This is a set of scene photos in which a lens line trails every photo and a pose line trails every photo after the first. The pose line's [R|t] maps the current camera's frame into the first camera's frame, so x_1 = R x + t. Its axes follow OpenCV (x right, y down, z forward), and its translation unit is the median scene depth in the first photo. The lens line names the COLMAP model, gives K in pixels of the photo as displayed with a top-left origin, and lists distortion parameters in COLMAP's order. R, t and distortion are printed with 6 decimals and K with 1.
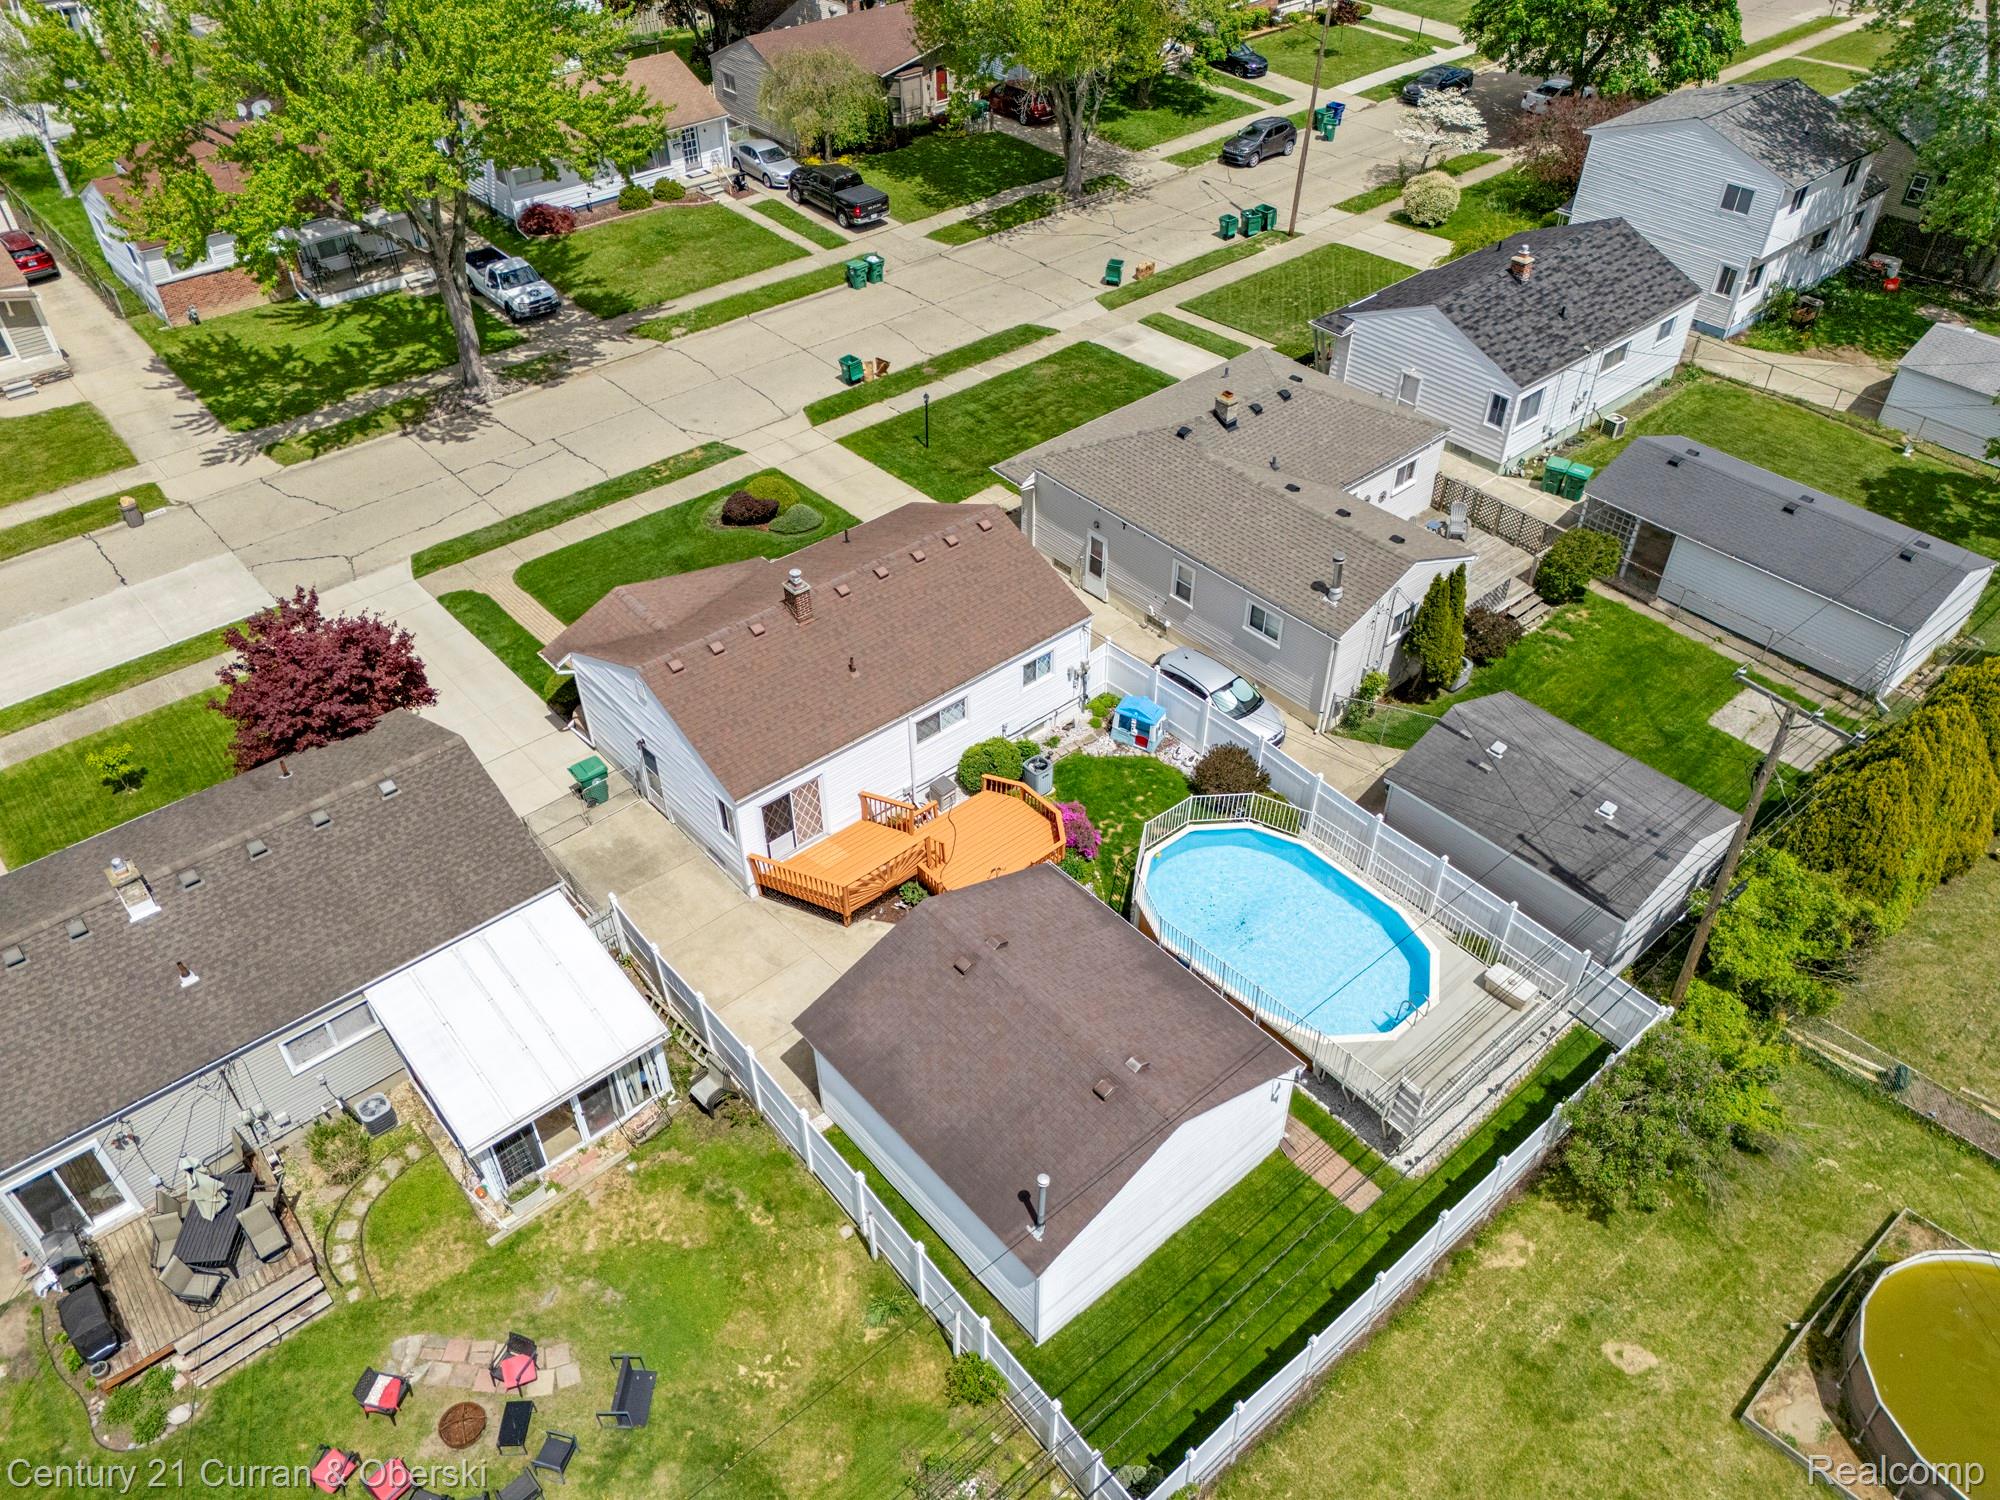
lens RADIAL K [[1471.0, 0, 994.0], [0, 1471.0, 752.4], [0, 0, 1]] dist [0.060747, -0.049364]
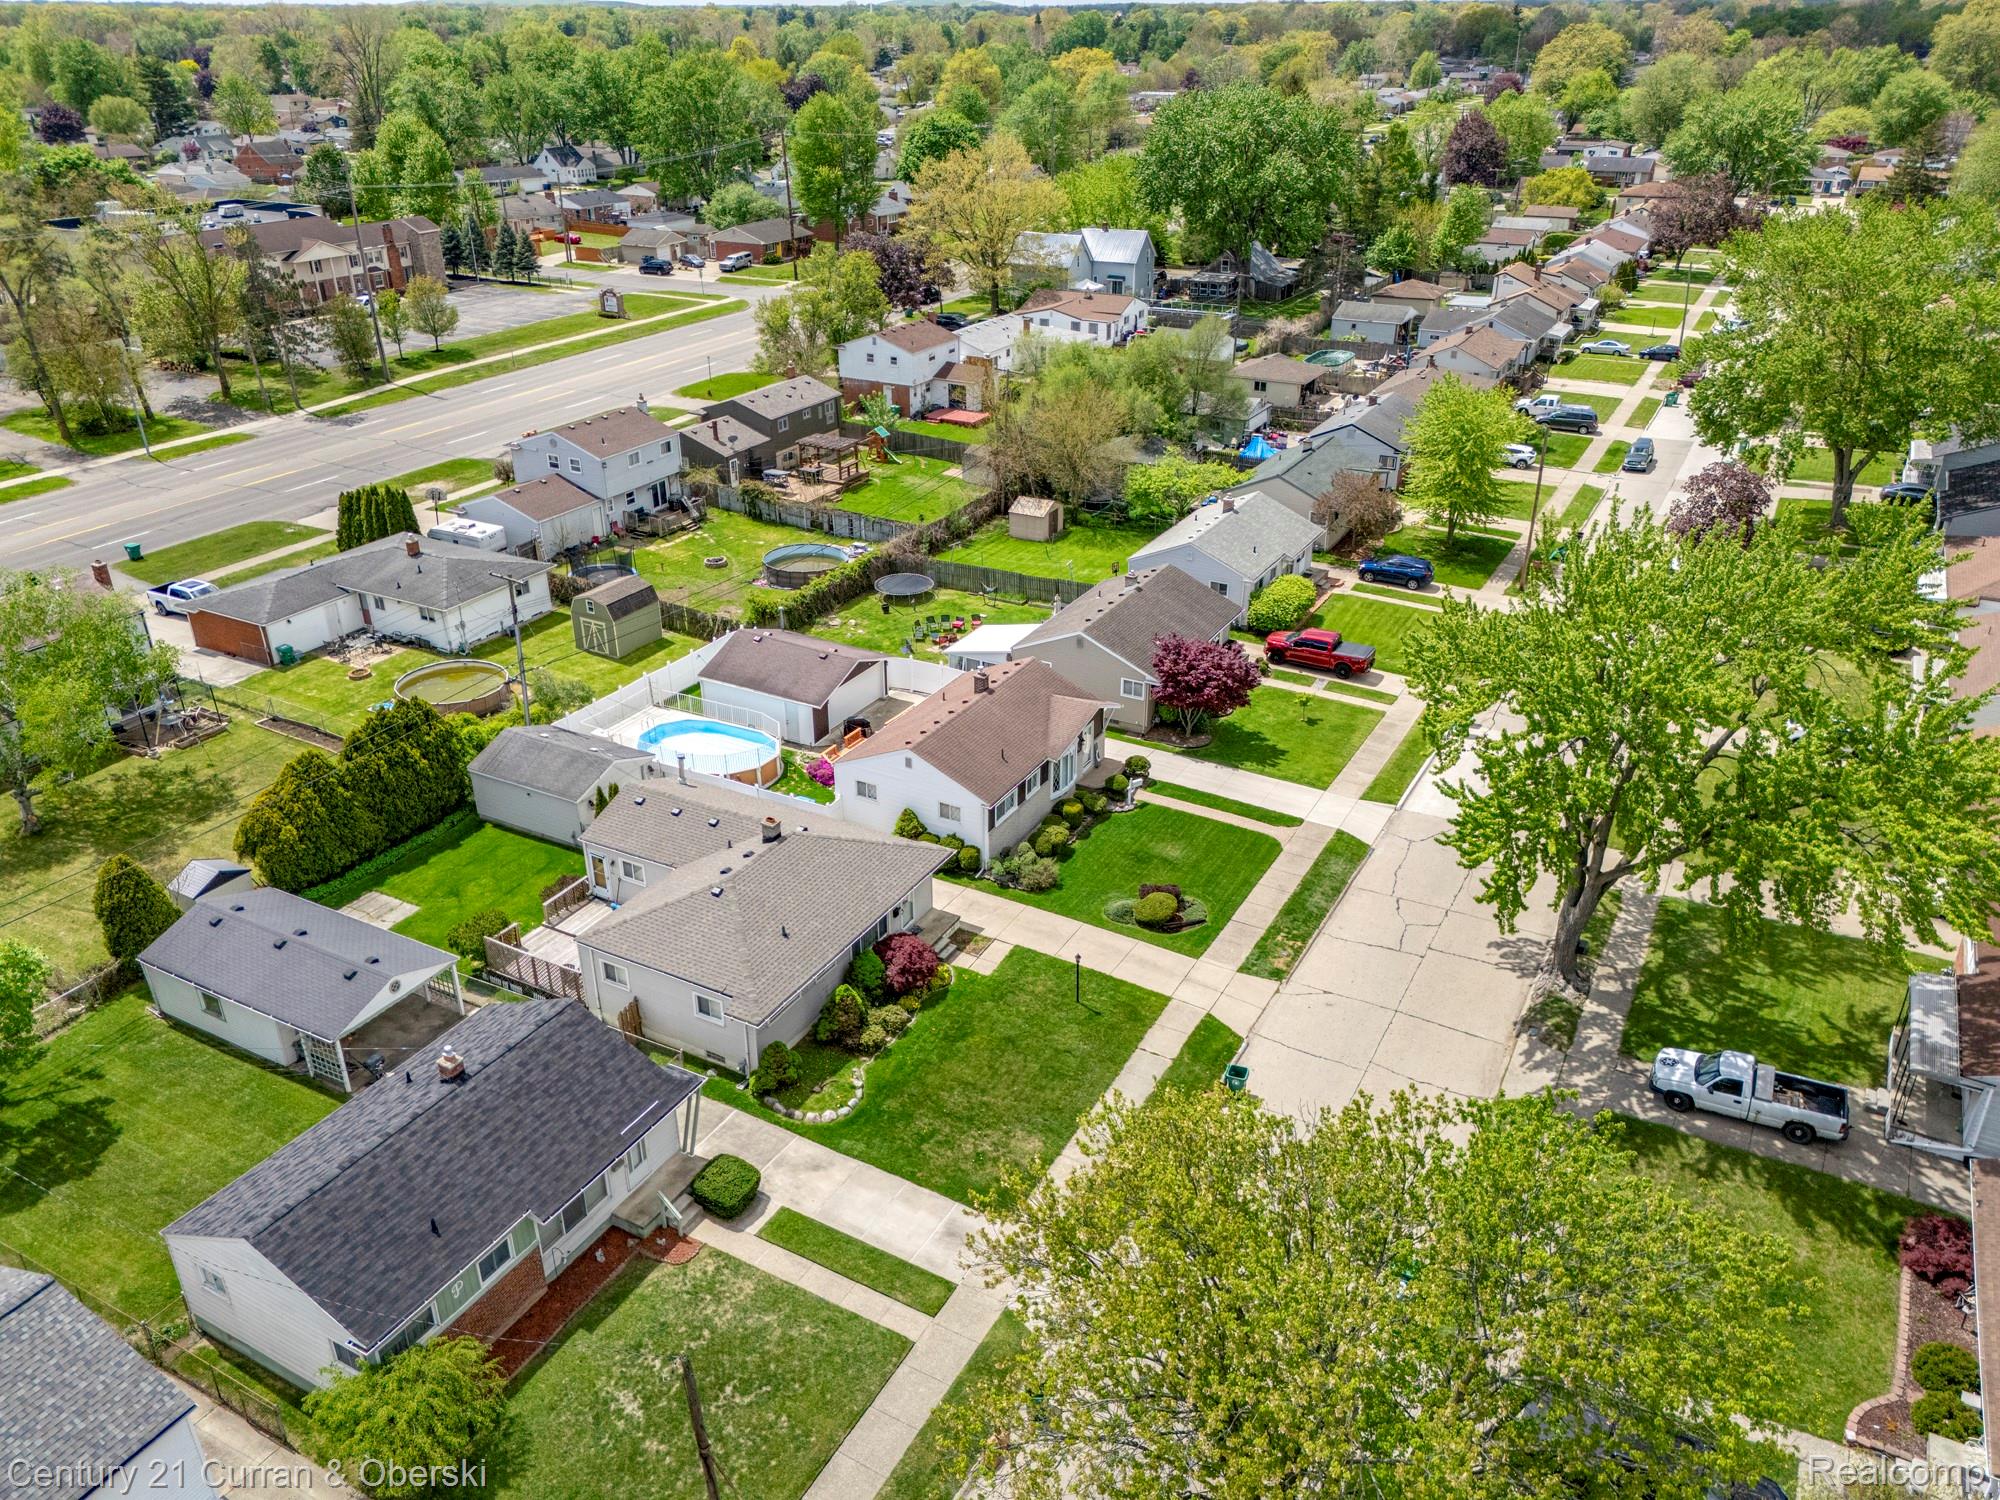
lens RADIAL K [[1471.0, 0, 1000.0], [0, 1471.0, 749.2], [0, 0, 1]] dist [0.060747, -0.049364]
pose [[-0.937605, 0.160361, -0.308514, 0.287533], [-0.220544, 0.411682, 0.884239, -1.154718], [0.268807, 0.897108, -0.350628, 1.177873]]
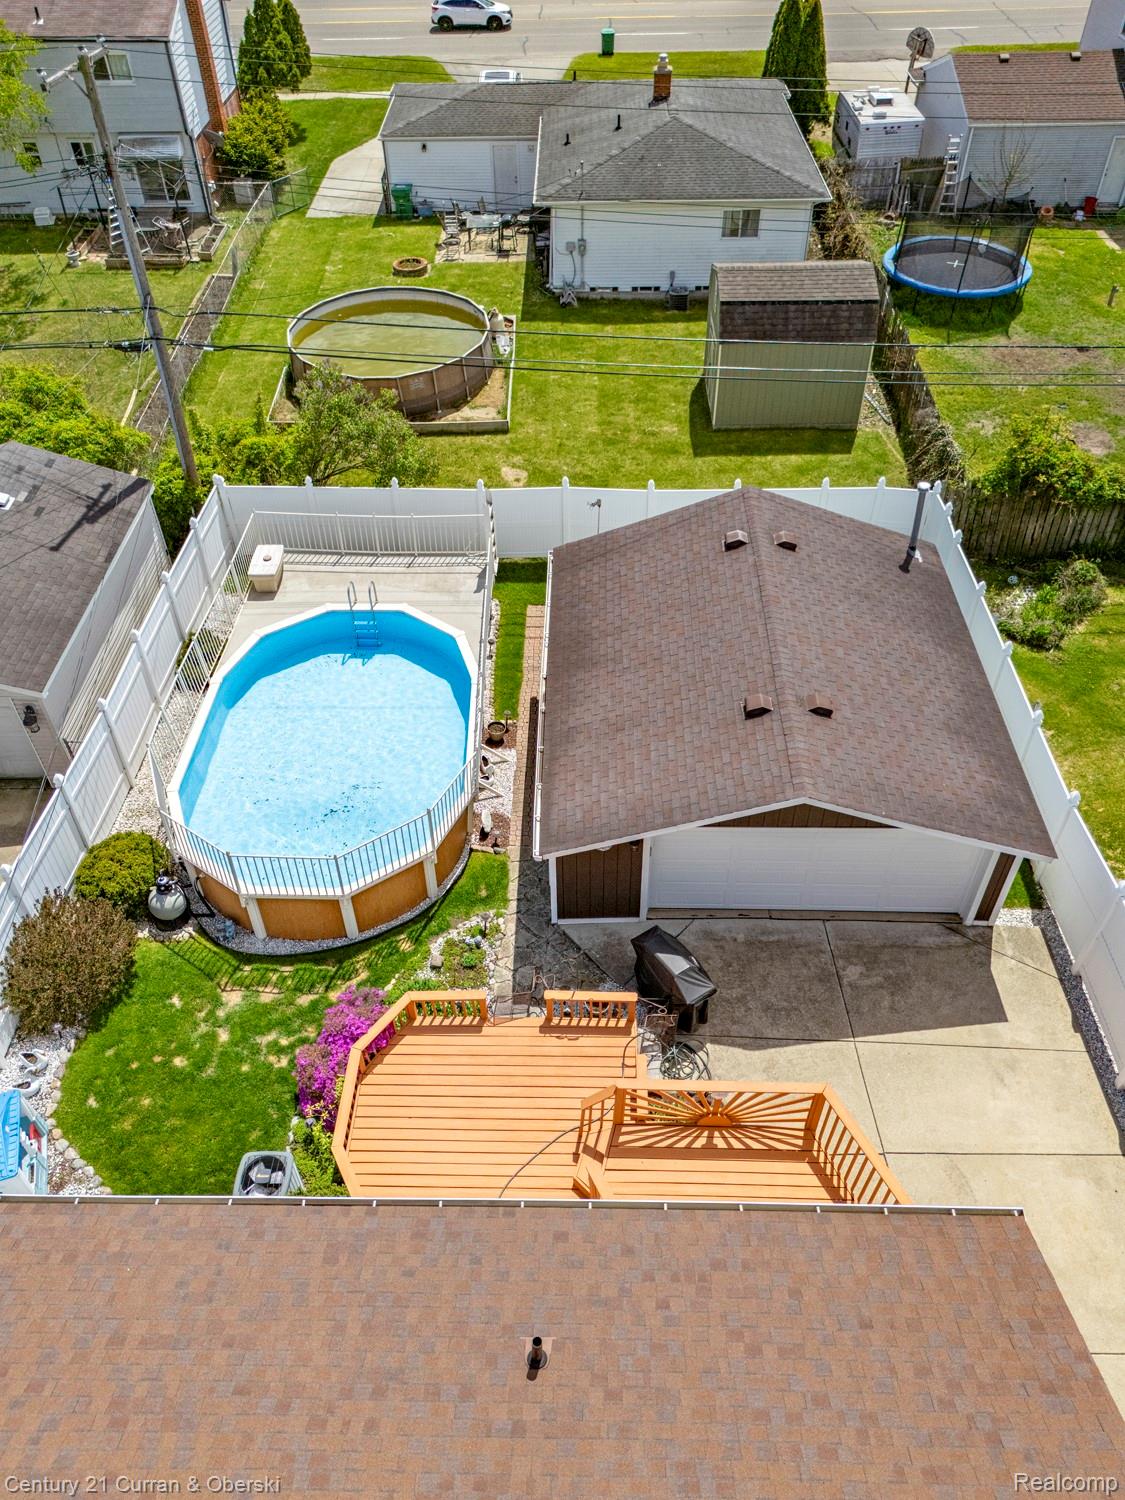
lens RADIAL K [[1103.3, 0, 566.4], [0, 1103.3, 750.9], [0, 0, 1]] dist [0.060747, -0.049364]
pose [[-0.747044, -0.451852, 0.487601, -0.110794], [0.442151, 0.209997, 0.872012, -0.206903], [-0.496415, 0.867024, 0.042910, 0.590737]]
